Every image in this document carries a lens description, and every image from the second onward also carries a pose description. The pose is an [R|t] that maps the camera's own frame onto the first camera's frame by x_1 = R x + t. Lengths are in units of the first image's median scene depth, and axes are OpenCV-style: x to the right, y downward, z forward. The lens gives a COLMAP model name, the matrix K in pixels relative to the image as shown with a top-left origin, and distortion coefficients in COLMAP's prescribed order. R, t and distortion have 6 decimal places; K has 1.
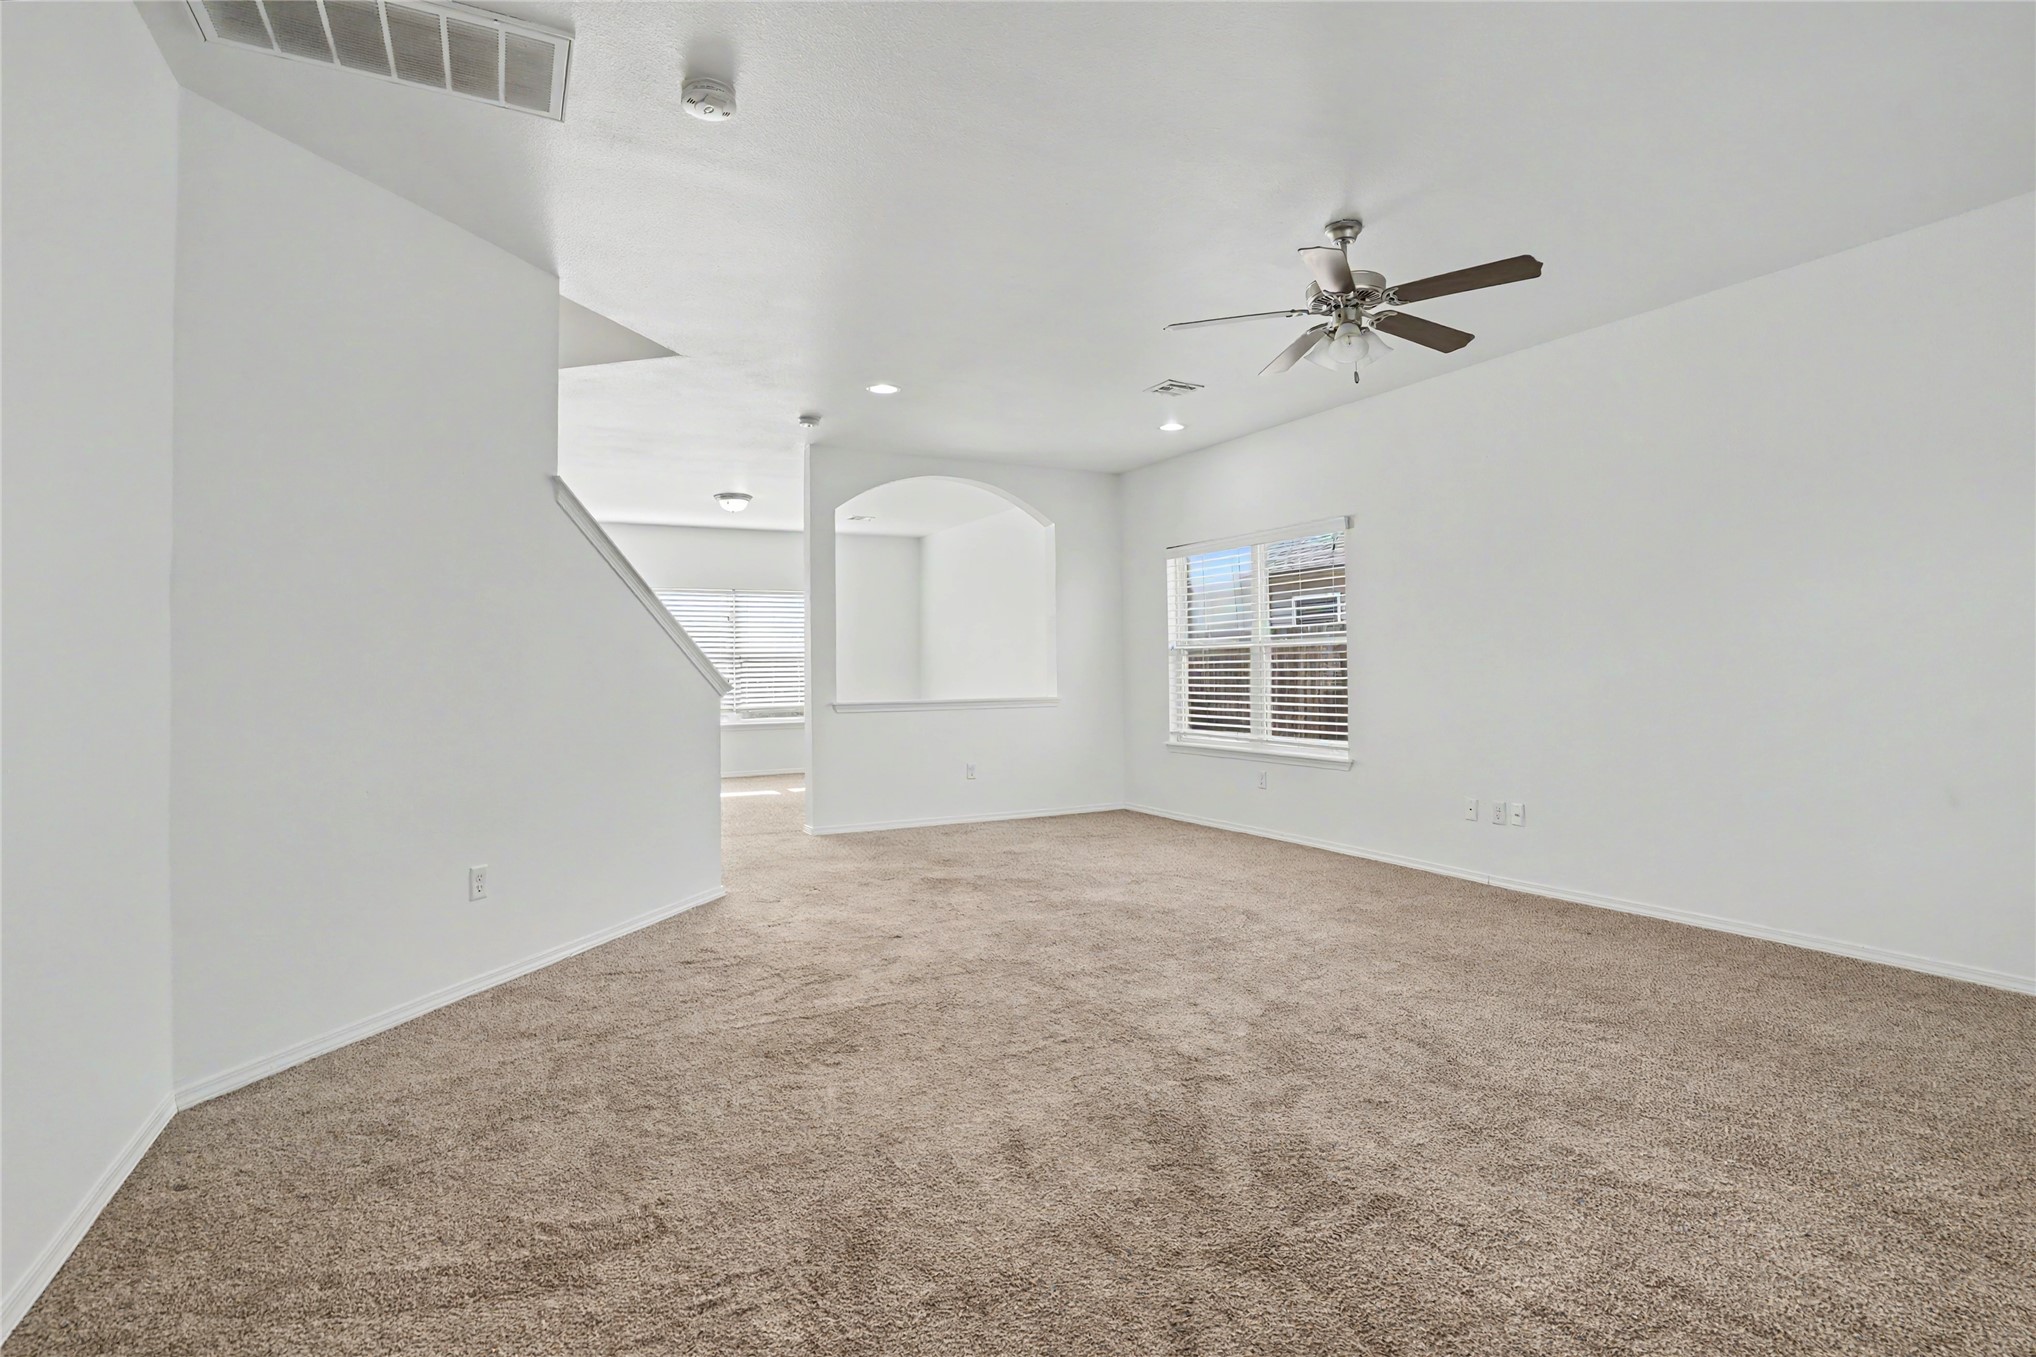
lens RADIAL K [[971.1, 0, 1018.9], [0, 971.1, 667.5], [0, 0, 1]] dist [-0.042651, 0.008655]
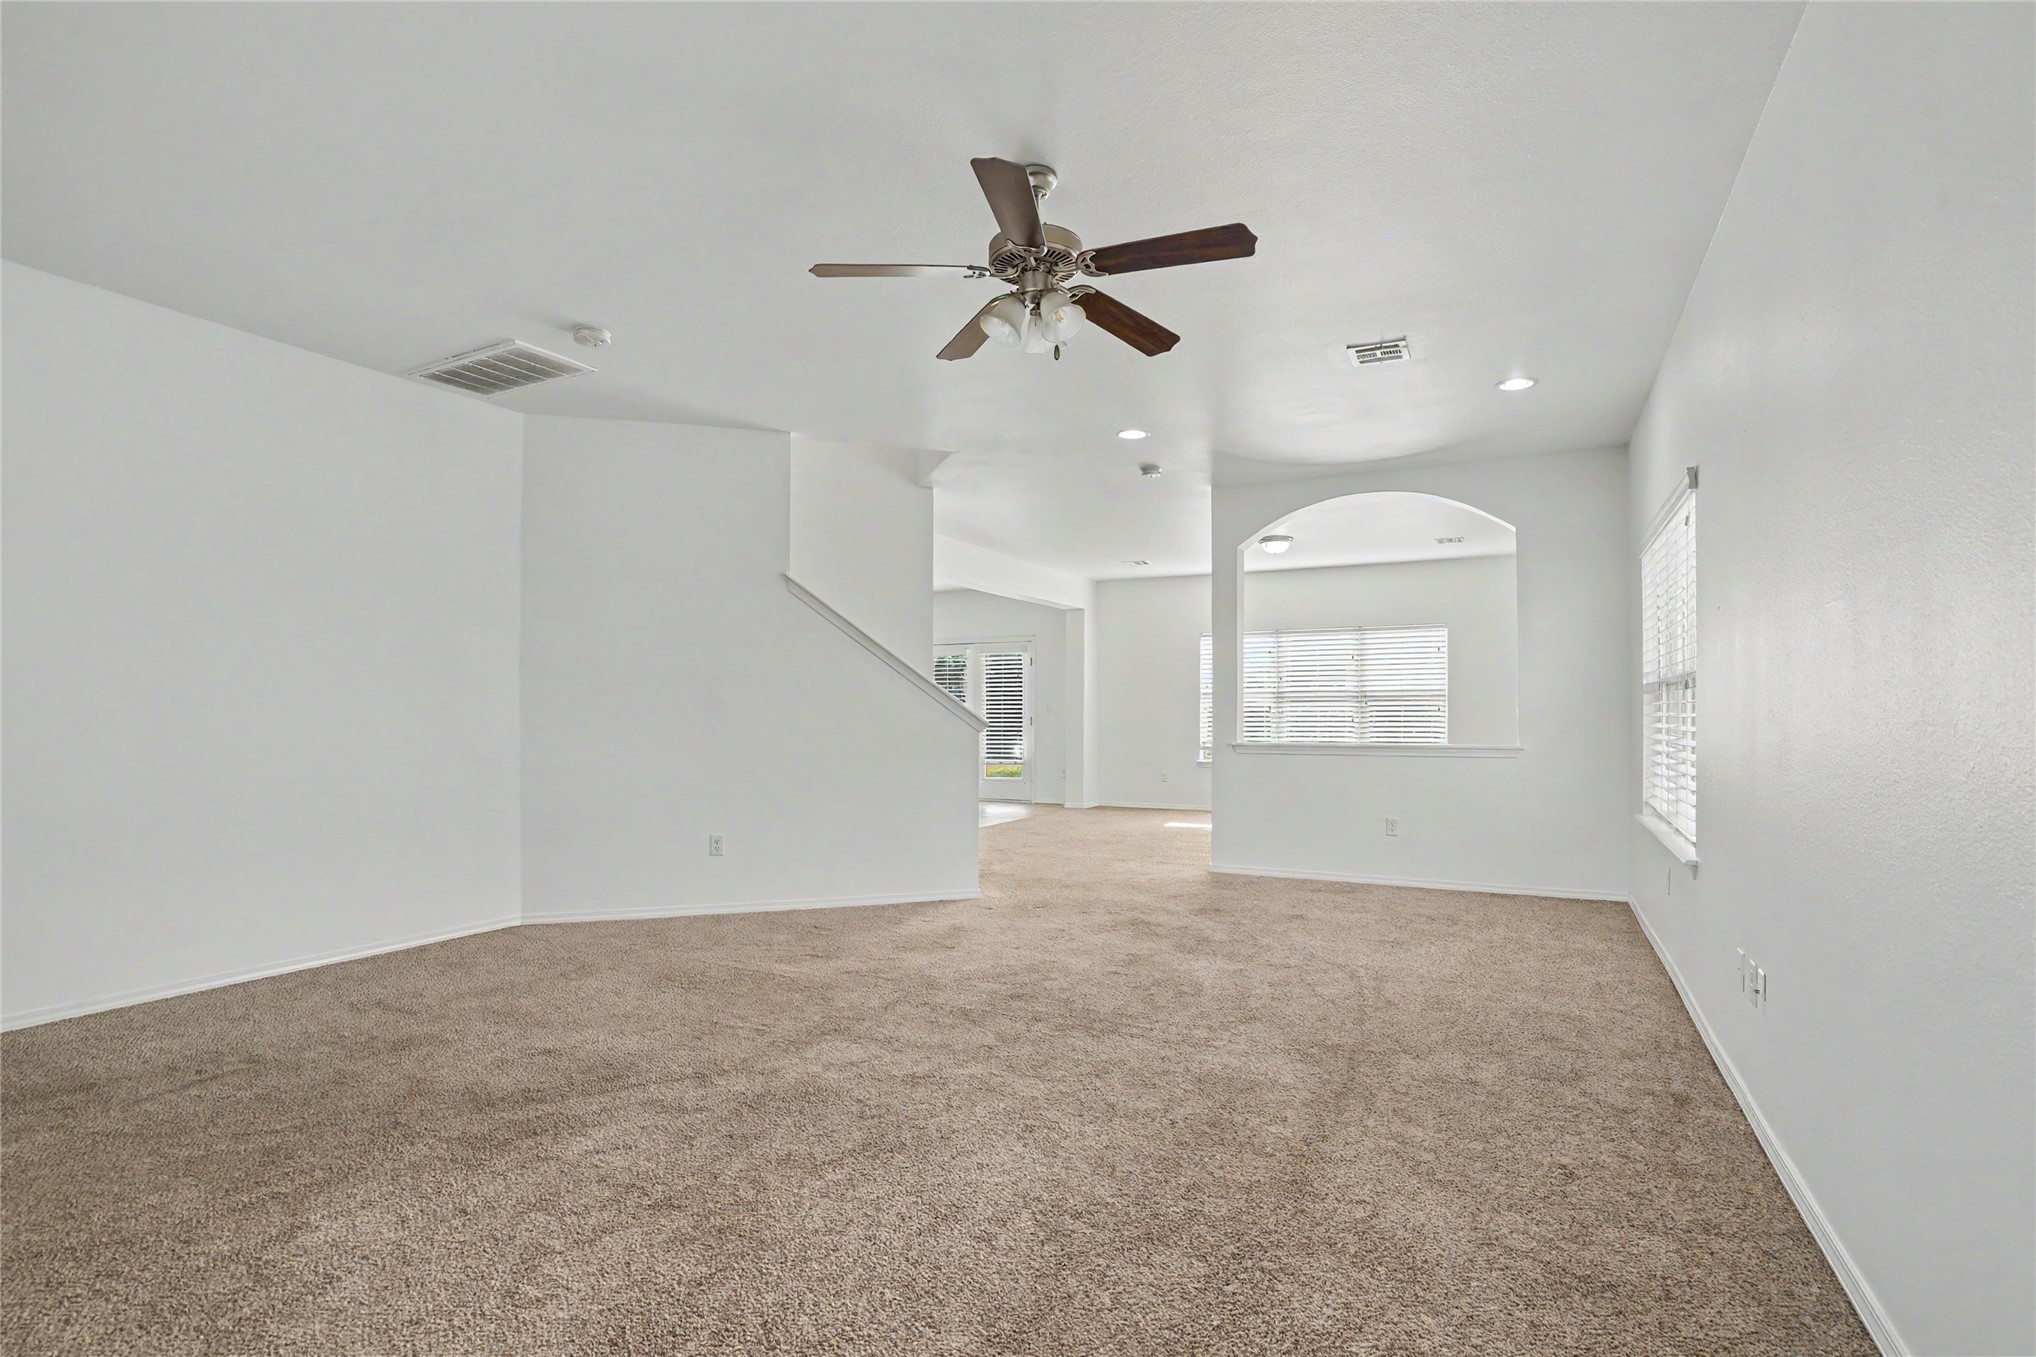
lens RADIAL K [[971.1, 0, 1022.3], [0, 971.1, 694.7], [0, 0, 1]] dist [-0.042651, 0.008655]
pose [[0.581672, -0.007007, -0.813393, 0.493768], [-0.001519, 0.999952, -0.009700, -0.002525], [0.813422, 0.006878, 0.581634, 0.242844]]
